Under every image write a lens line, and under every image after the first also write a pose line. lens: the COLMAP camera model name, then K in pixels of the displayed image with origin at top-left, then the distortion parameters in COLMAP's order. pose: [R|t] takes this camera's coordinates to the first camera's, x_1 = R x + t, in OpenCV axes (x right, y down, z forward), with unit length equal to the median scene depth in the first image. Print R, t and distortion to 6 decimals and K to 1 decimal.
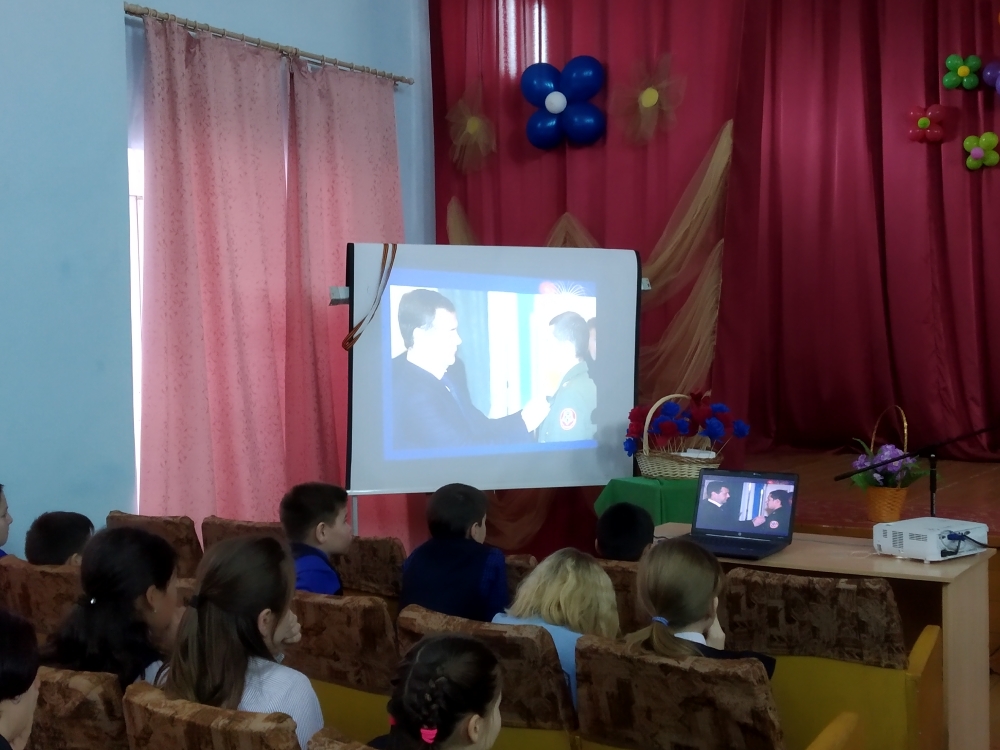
lens RADIAL K [[748.5, 0, 497.3], [0, 748.5, 369.6], [0, 0, 1]] dist [0.003250, -0.010204]
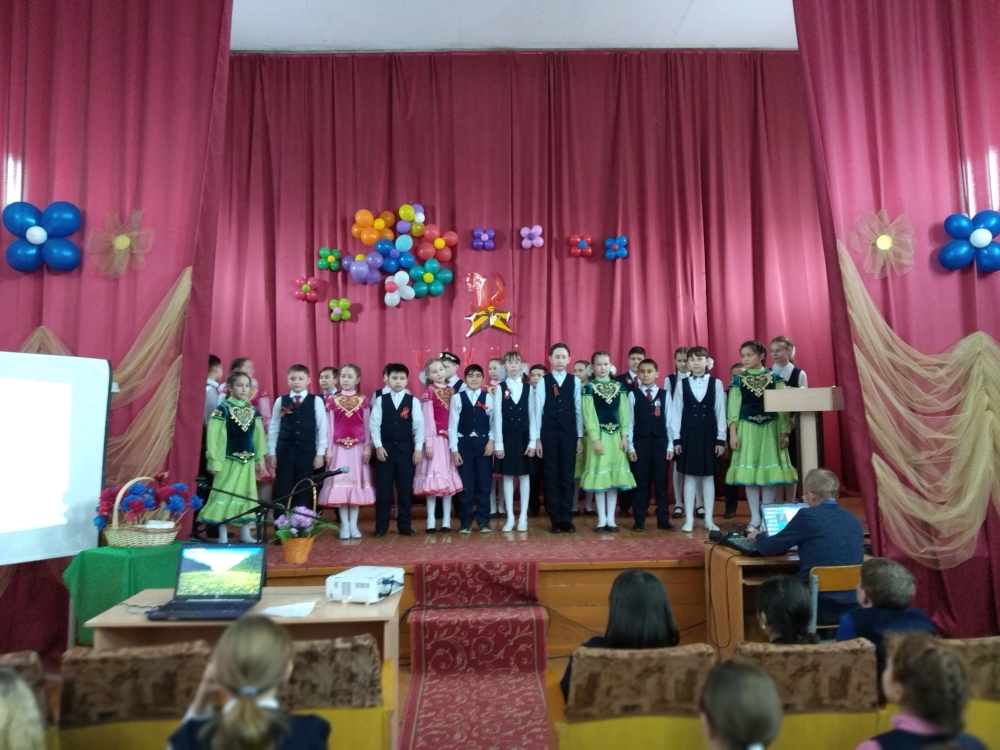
lens RADIAL K [[748.5, 0, 502.9], [0, 748.5, 385.5], [0, 0, 1]] dist [0.003250, -0.010204]
pose [[0.855652, 0.035966, 0.516300, 0.107046], [0.026982, 0.993126, -0.113898, 0.041040], [-0.516848, 0.111388, 0.848800, -0.382630]]
